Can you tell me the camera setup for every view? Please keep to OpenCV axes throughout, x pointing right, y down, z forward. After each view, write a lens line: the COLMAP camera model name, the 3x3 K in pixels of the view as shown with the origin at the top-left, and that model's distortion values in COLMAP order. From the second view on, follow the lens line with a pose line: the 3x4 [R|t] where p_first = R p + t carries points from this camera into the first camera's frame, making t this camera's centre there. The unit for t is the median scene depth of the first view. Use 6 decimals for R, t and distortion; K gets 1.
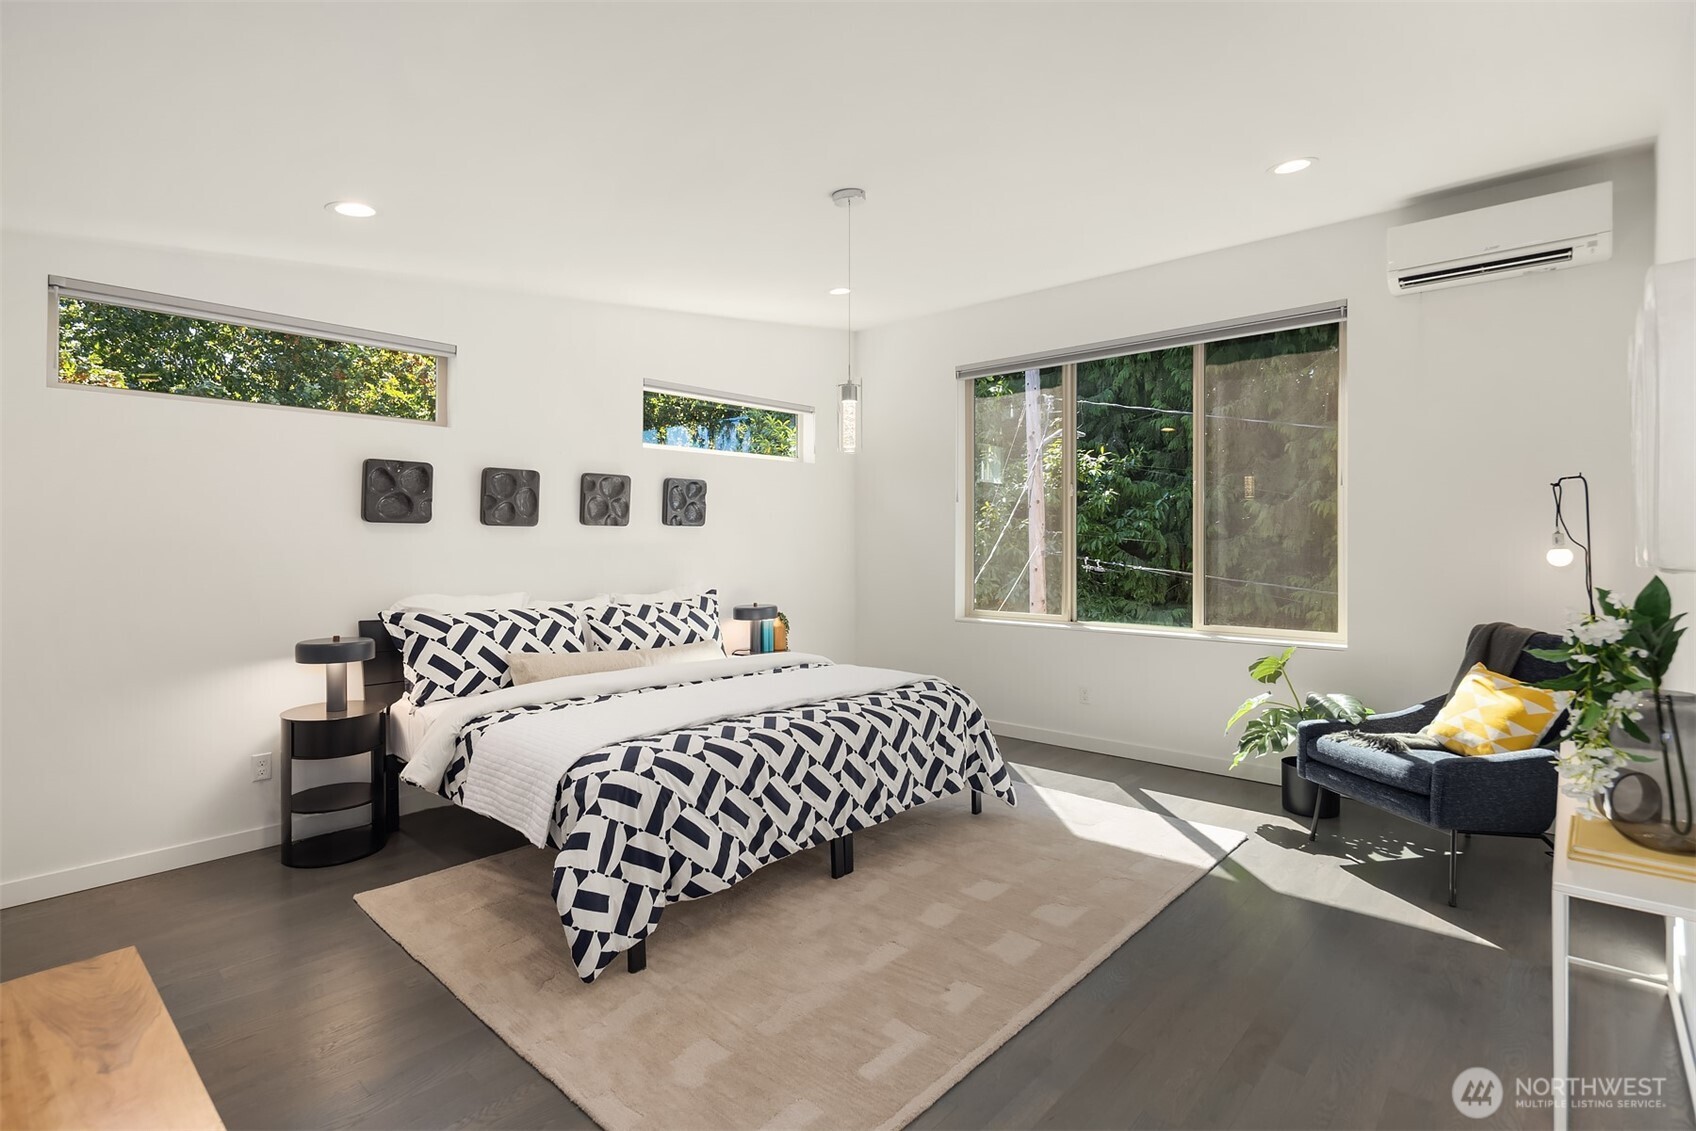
lens RADIAL K [[826.3, 0, 854.5], [0, 826.3, 557.9], [0, 0, 1]] dist [-0.004443, -0.002284]
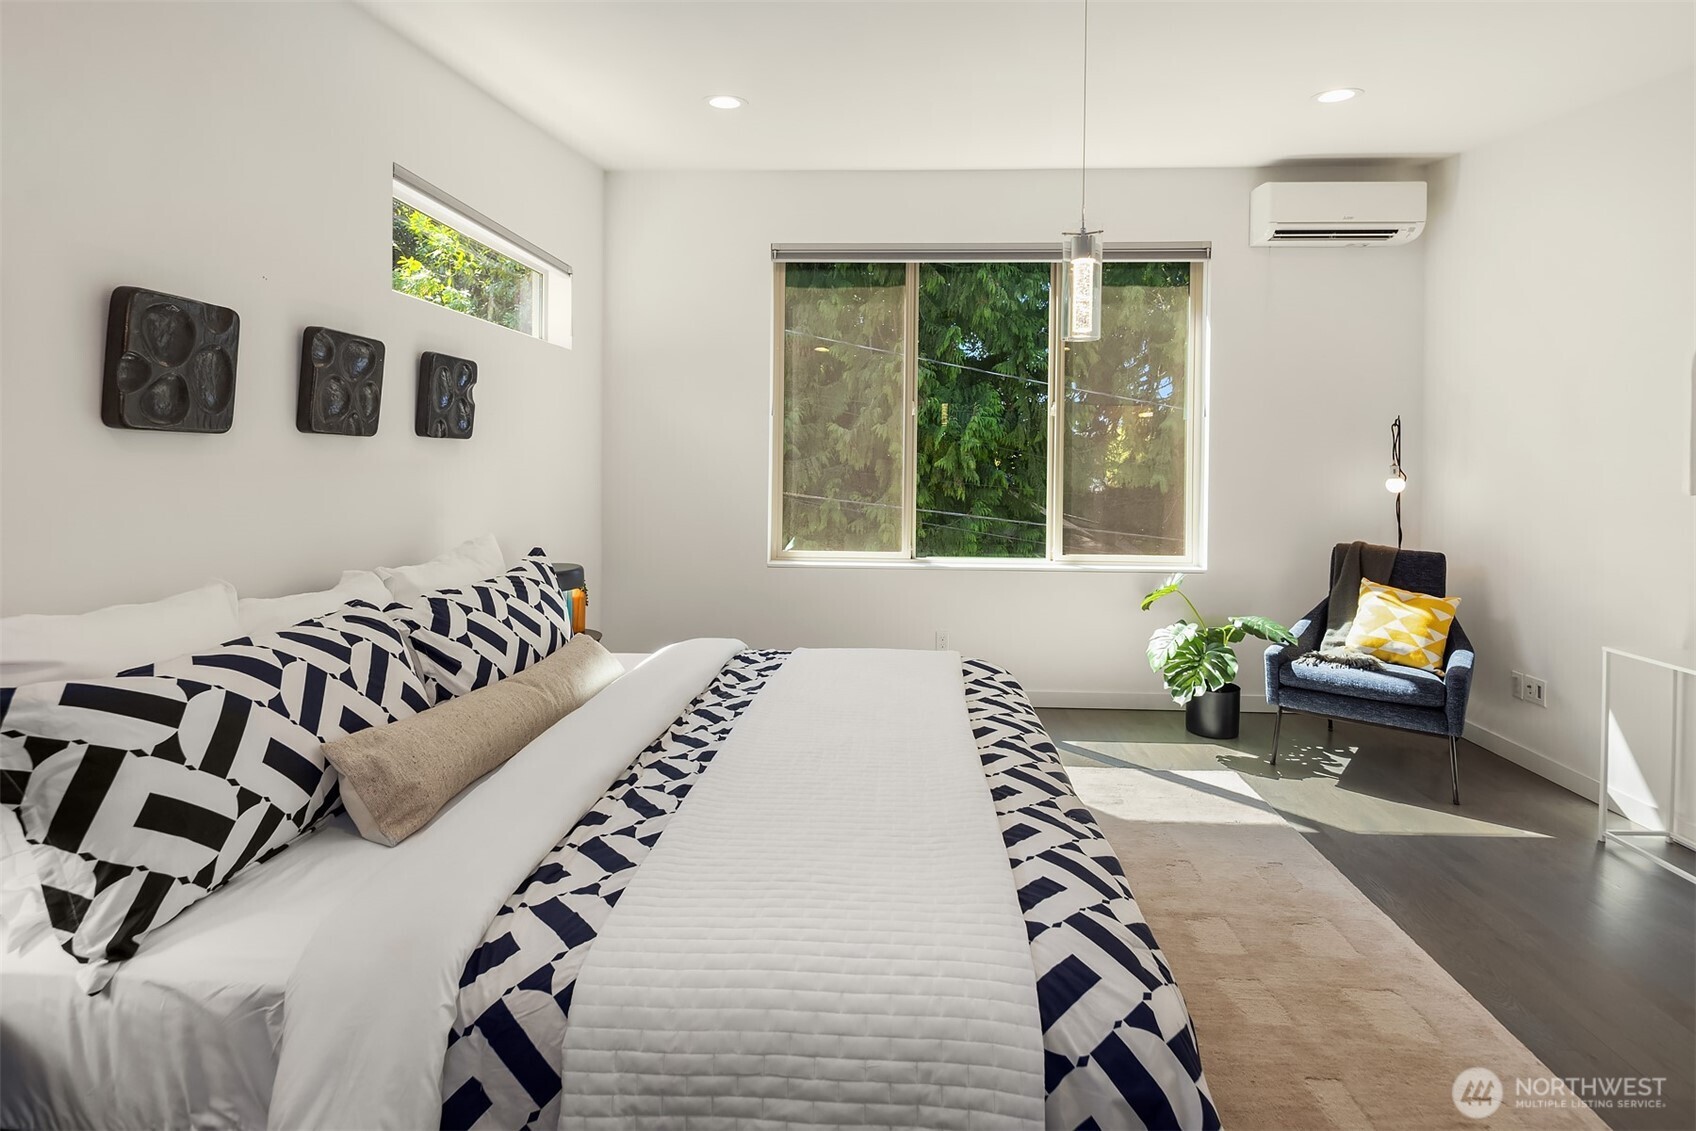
lens RADIAL K [[826.3, 0, 828.4], [0, 826.3, 468.7], [0, 0, 1]] dist [-0.004443, -0.002284]
pose [[0.776633, 0.000567, 0.629952, -0.497726], [0.001921, 0.999993, -0.003269, -0.020490], [-0.629950, 0.003749, 0.776627, 0.534222]]
